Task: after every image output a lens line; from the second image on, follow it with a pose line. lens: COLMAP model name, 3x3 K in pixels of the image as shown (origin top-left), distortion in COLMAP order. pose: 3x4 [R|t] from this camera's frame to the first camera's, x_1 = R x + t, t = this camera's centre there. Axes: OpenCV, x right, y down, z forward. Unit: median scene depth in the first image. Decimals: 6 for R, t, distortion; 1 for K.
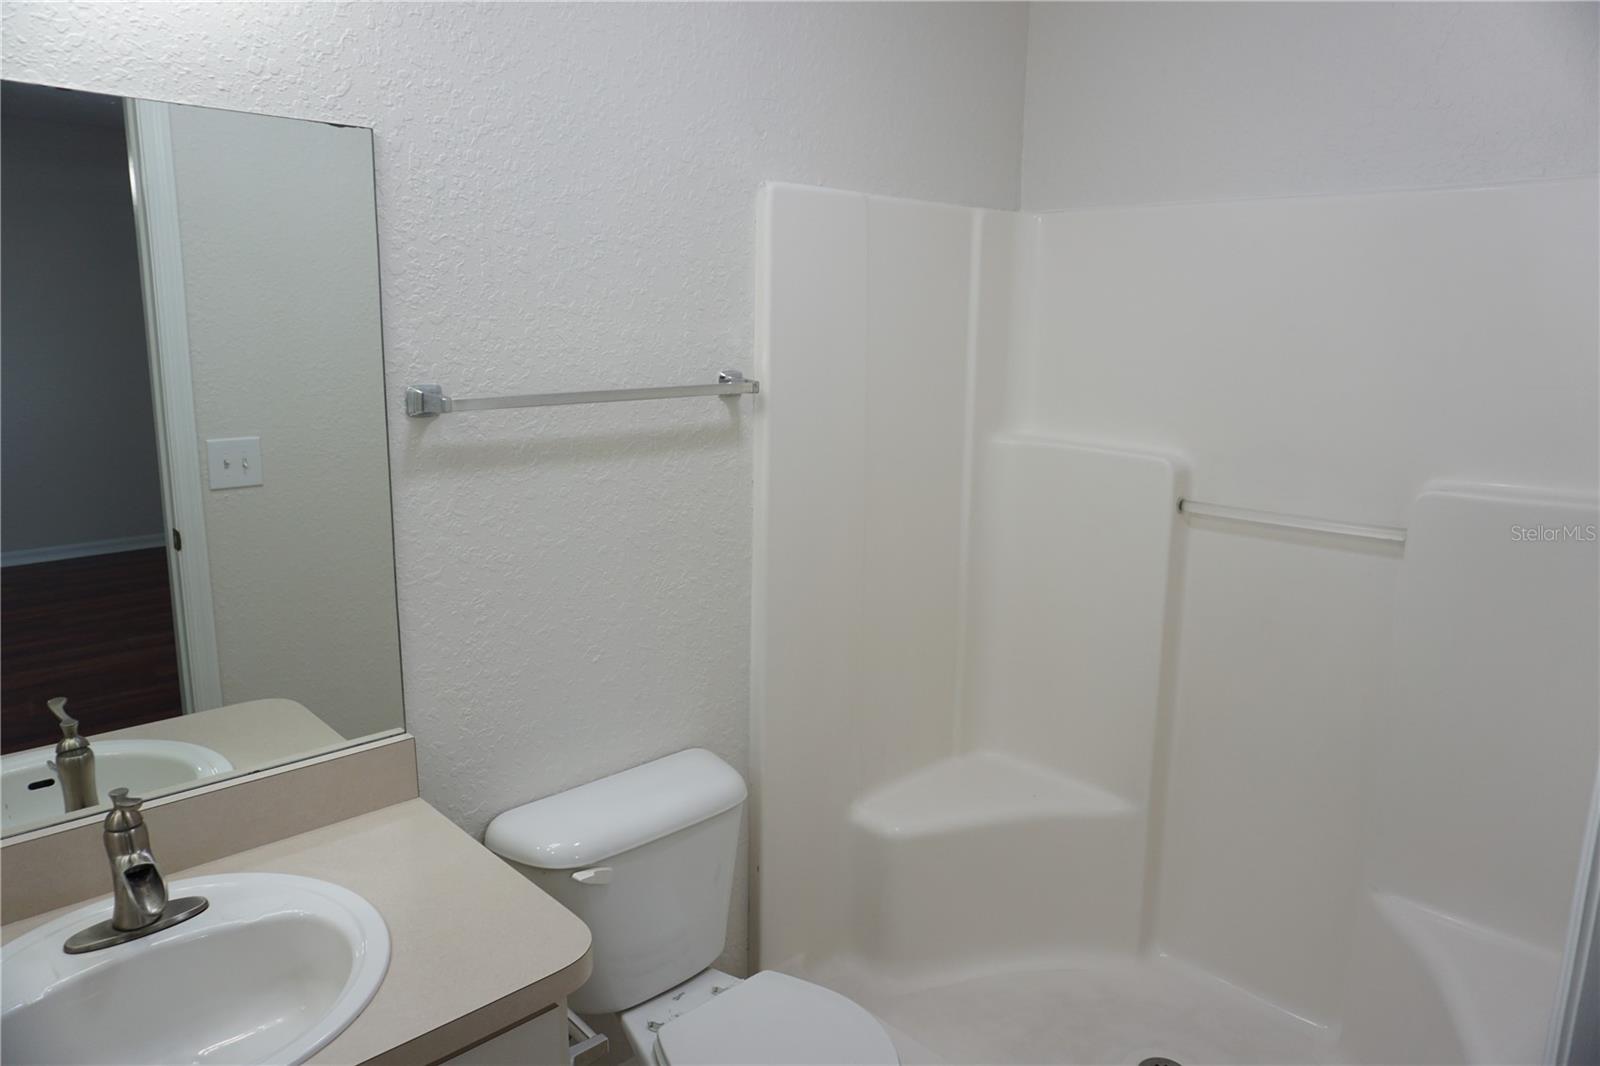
lens RADIAL K [[1071.0, 0, 792.4], [0, 1071.0, 528.8], [0, 0, 1]] dist [0.026970, -0.070024]
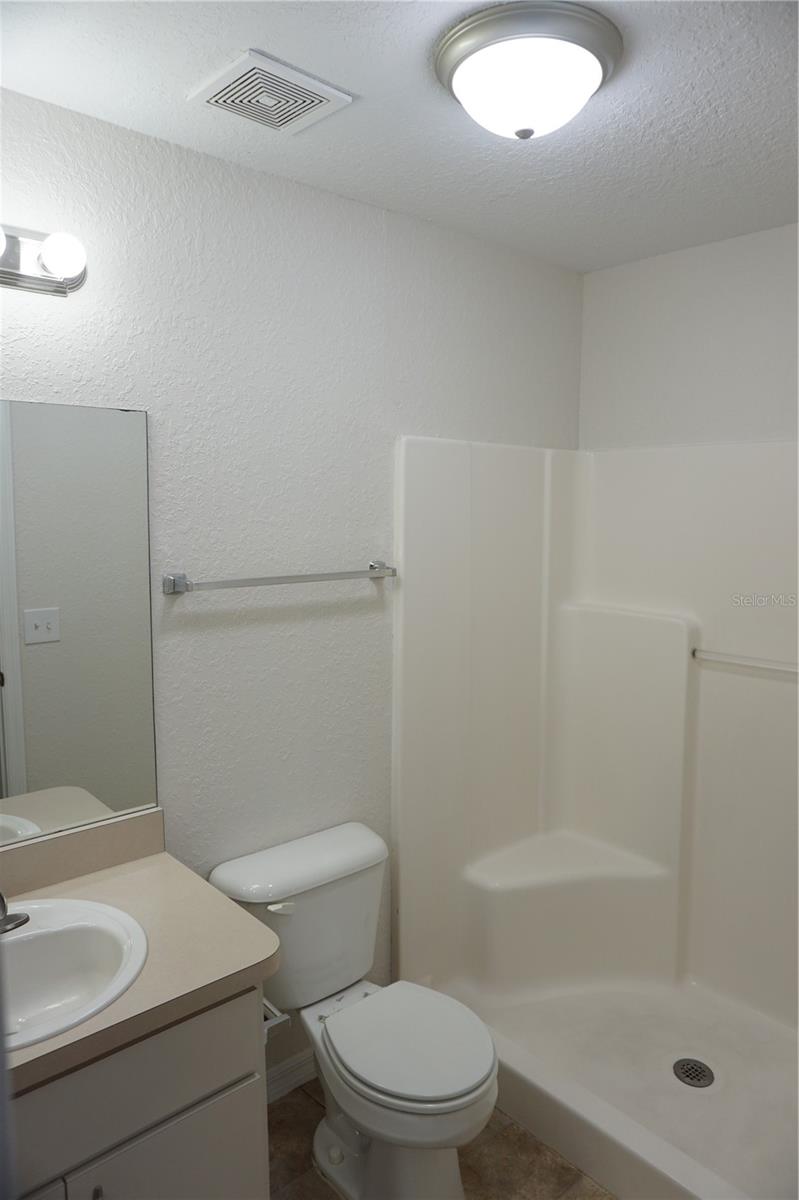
lens RADIAL K [[803.2, 0, 387.3], [0, 803.2, 615.7], [0, 0, 1]] dist [0.026970, -0.070024]
pose [[0.998435, -0.002434, -0.055866, 0.019019], [-0.001437, 0.997605, -0.069148, 0.004004], [0.055900, 0.069120, 0.996041, -0.103523]]
